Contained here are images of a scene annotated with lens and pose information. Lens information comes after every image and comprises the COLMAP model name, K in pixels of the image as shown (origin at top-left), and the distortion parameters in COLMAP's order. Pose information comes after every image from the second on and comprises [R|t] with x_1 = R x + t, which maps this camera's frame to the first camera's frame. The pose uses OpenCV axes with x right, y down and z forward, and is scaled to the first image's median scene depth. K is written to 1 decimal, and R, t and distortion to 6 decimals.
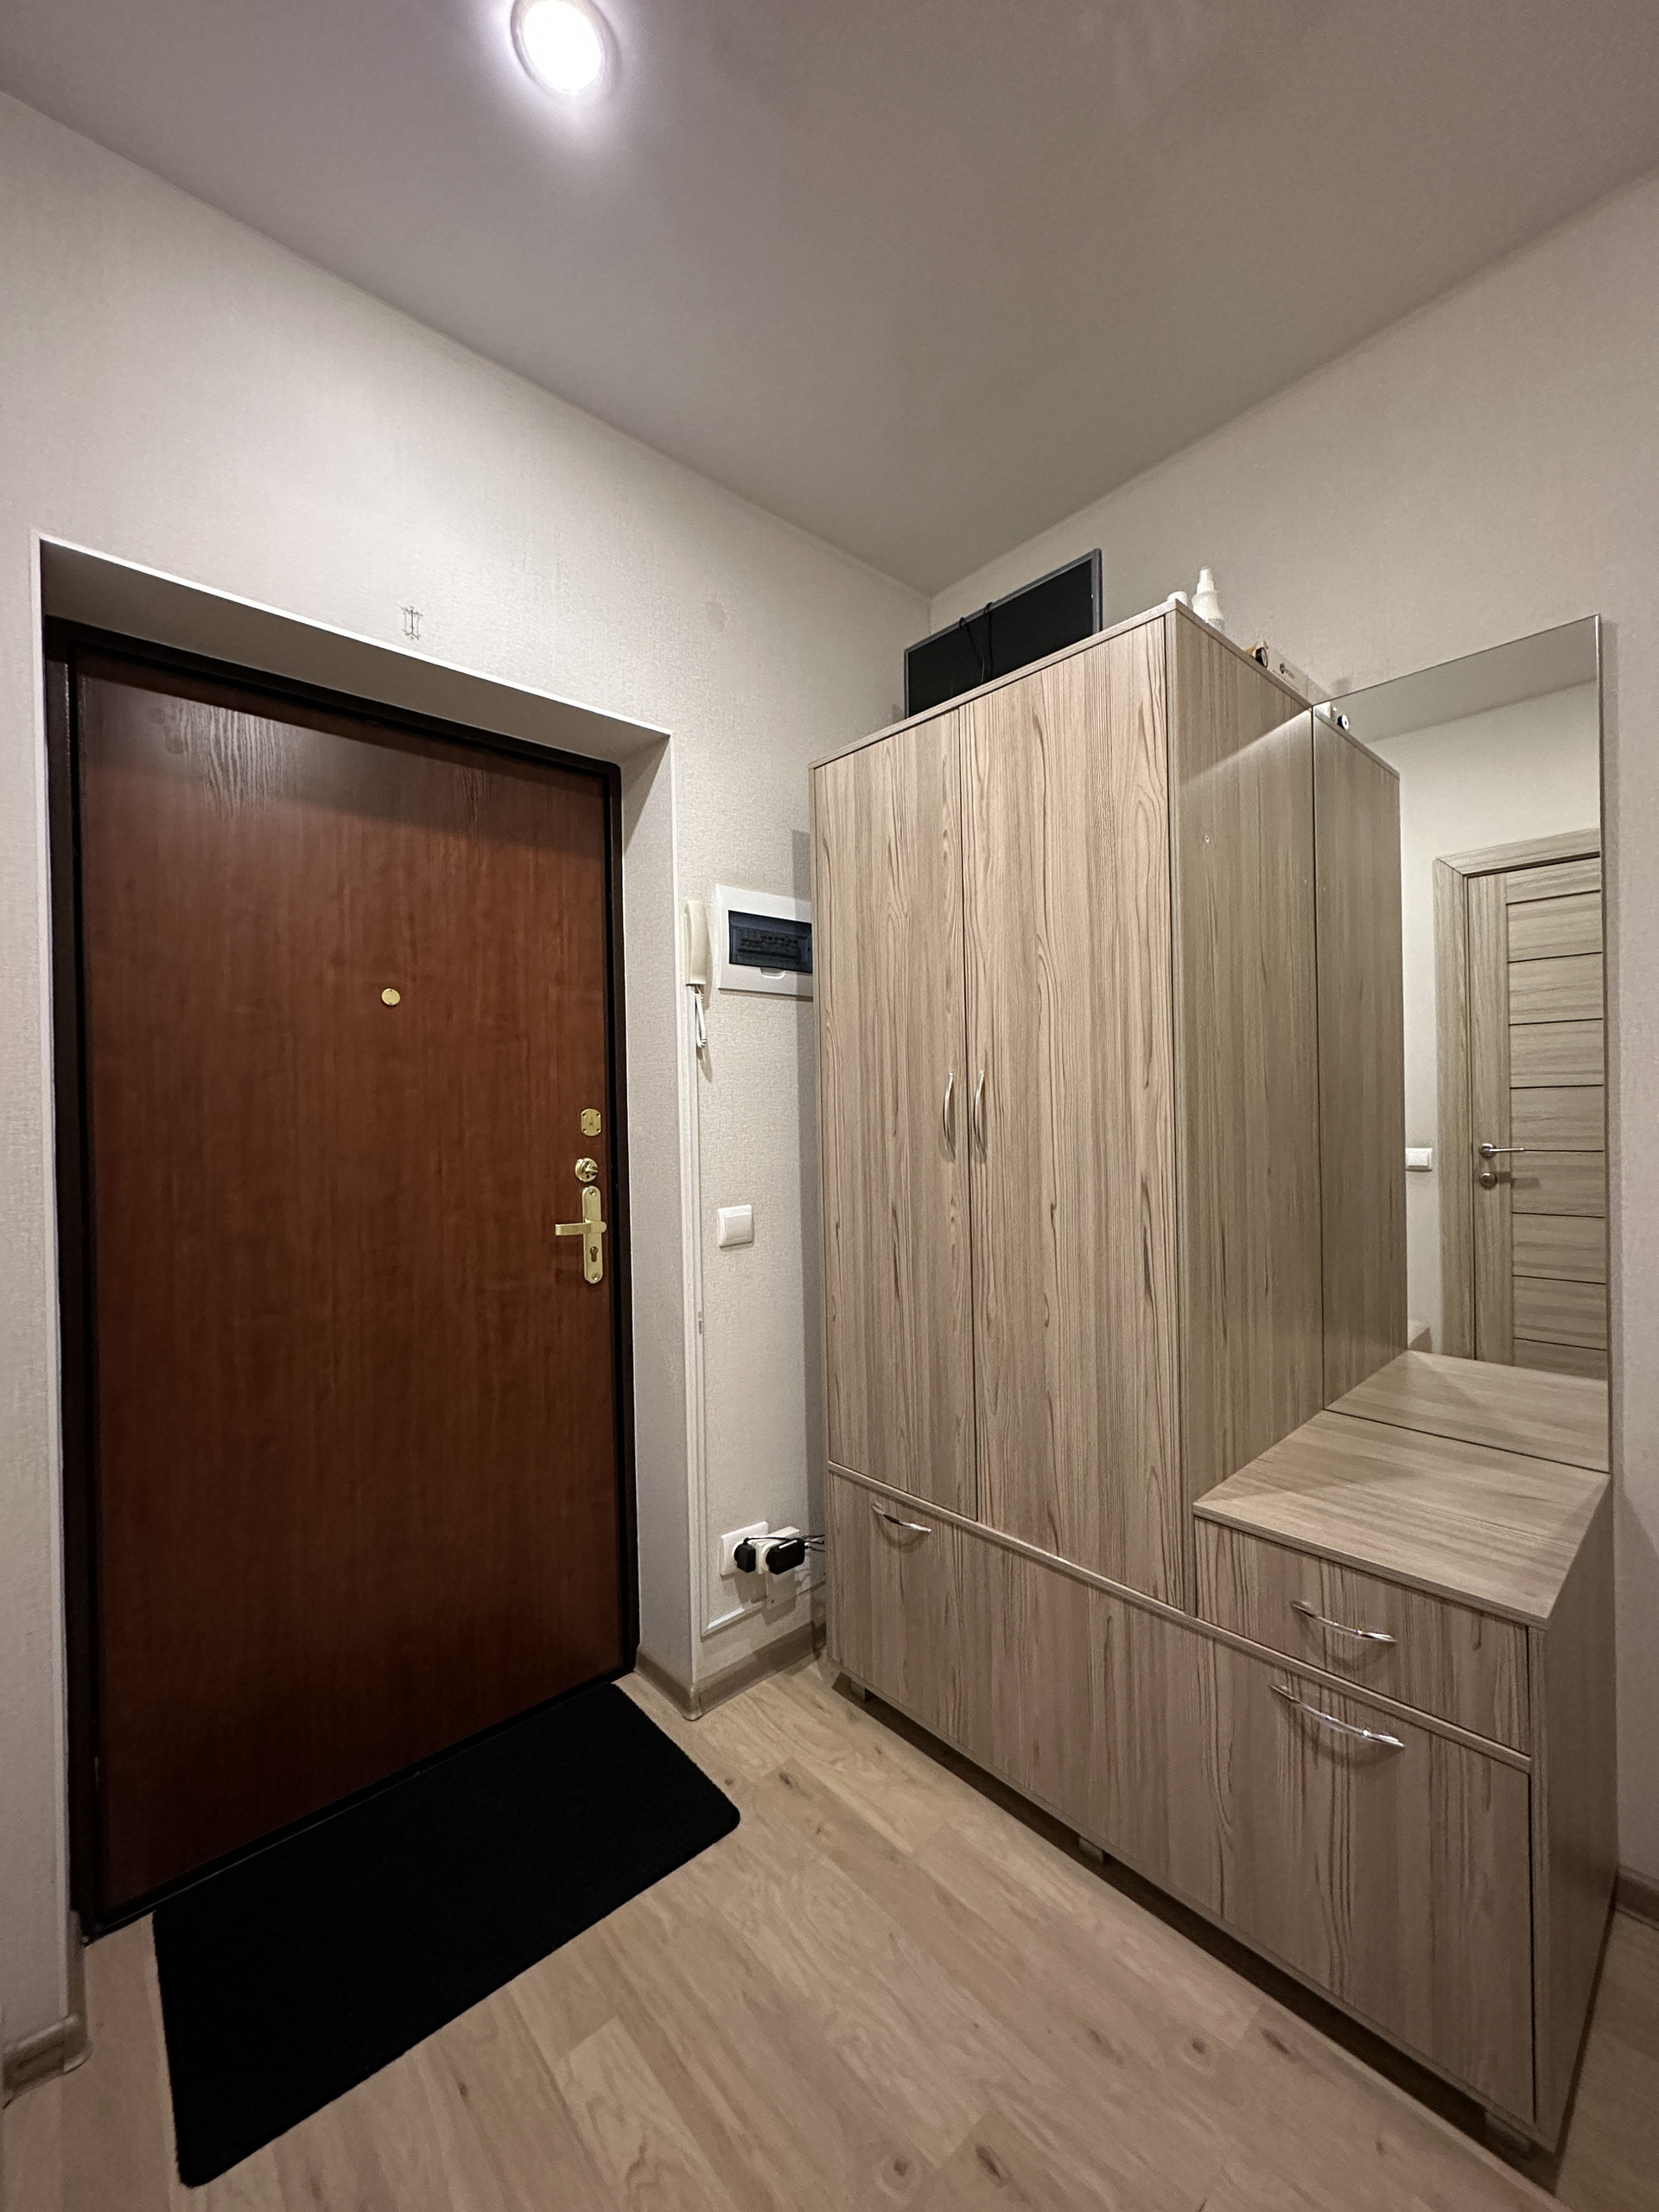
lens RADIAL K [[879.8, 0, 829.2], [0, 879.8, 1105.7], [0, 0, 1]] dist [-0.000088, -0.000244]
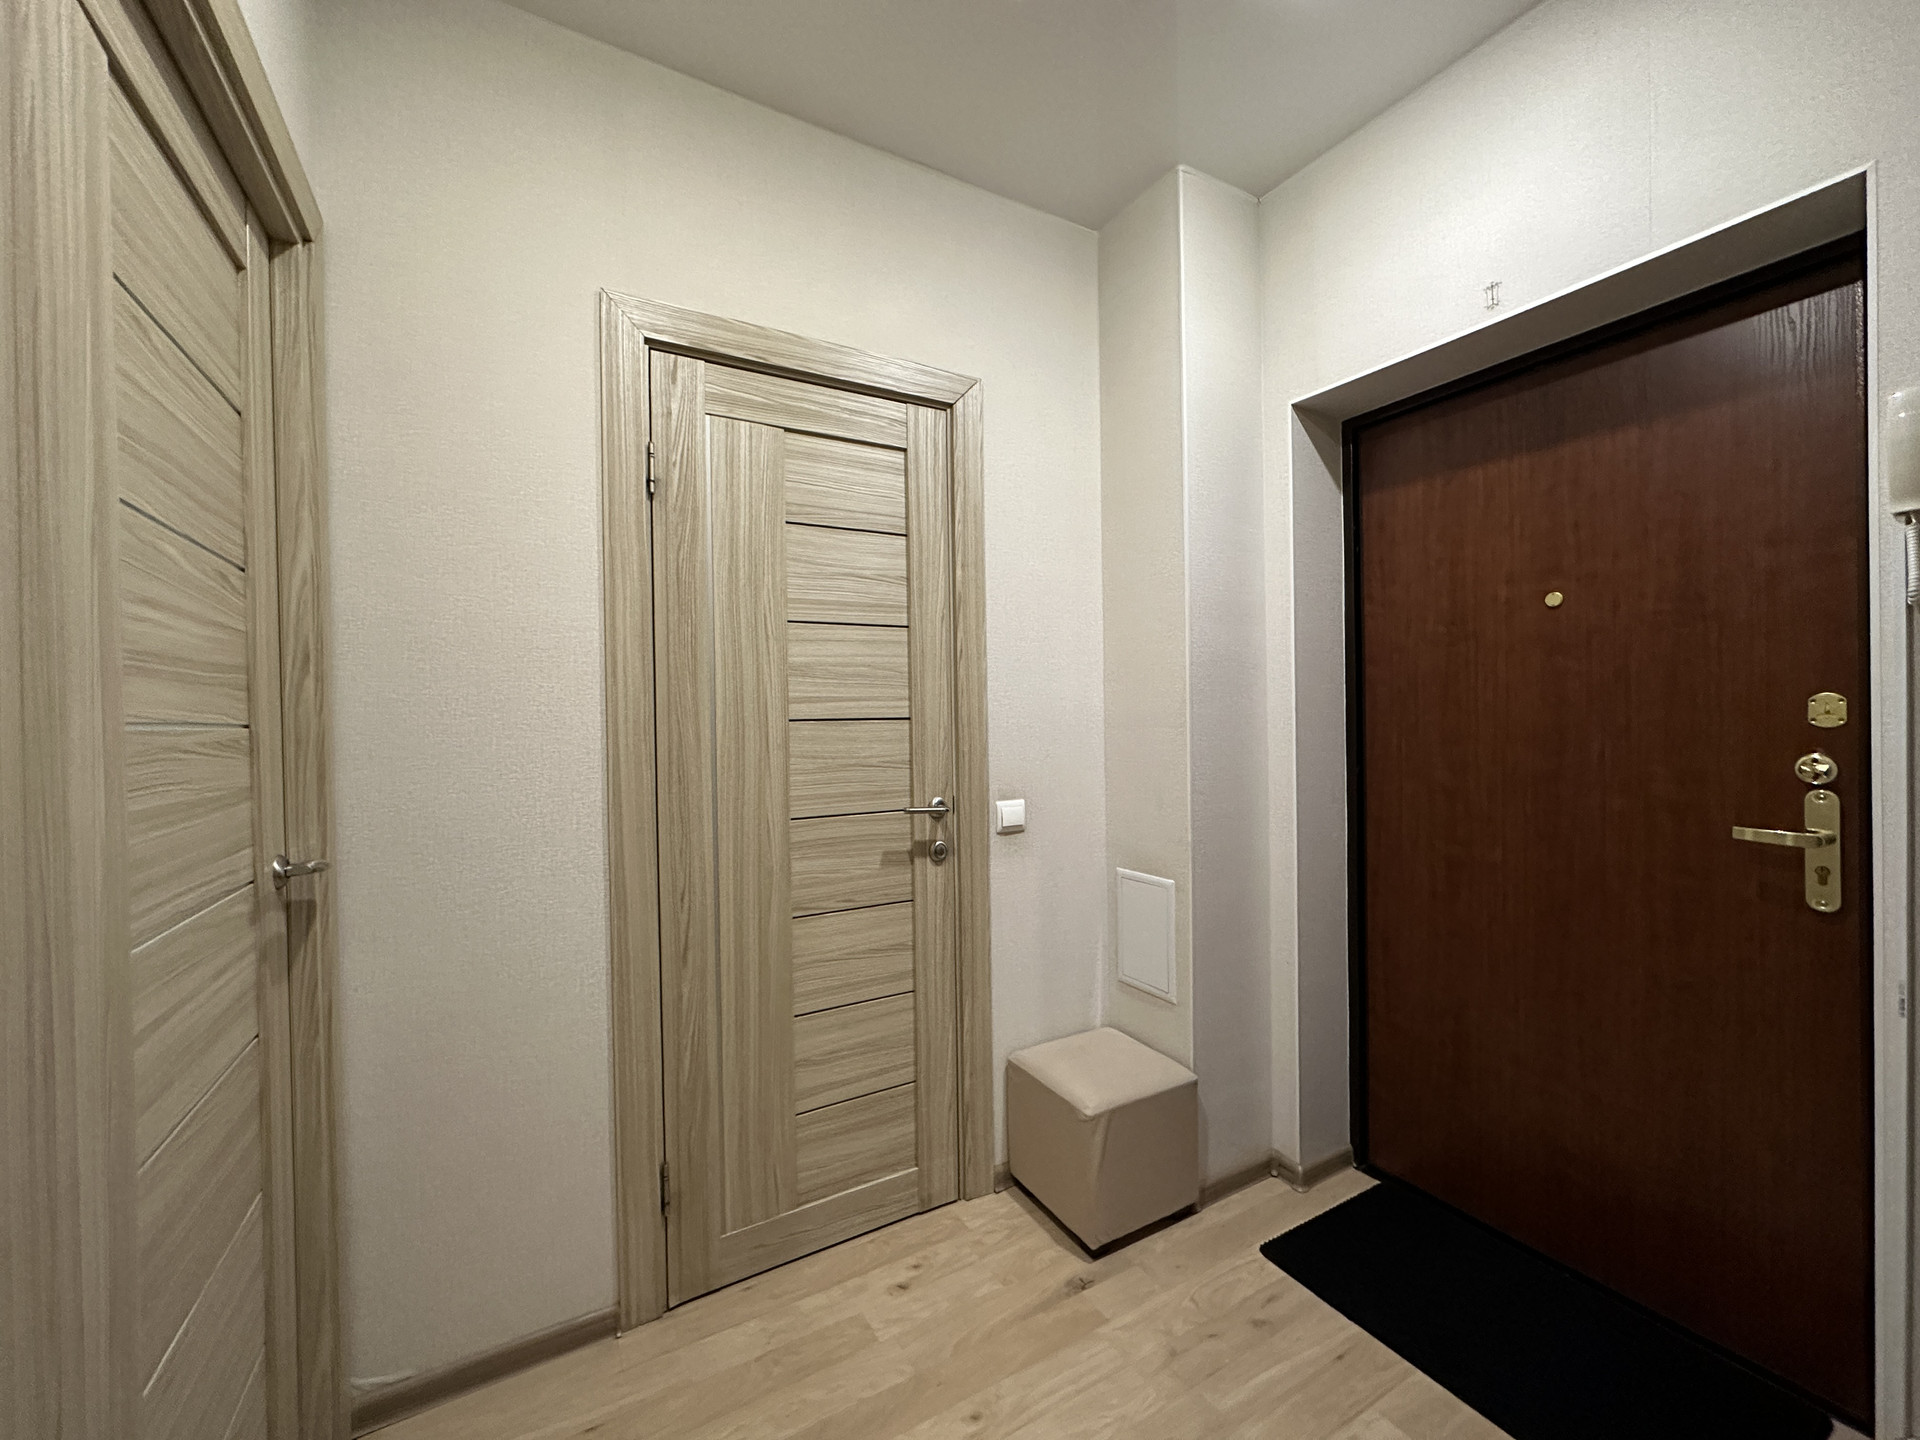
lens RADIAL K [[763.6, 0, 962.8], [0, 763.6, 725.1], [0, 0, 1]] dist [-0.000088, -0.000244]
pose [[-0.197893, 0.033284, -0.979658, 0.762456], [0.018213, 0.999376, 0.030275, -0.003842], [0.980054, -0.011851, -0.198375, 0.517543]]
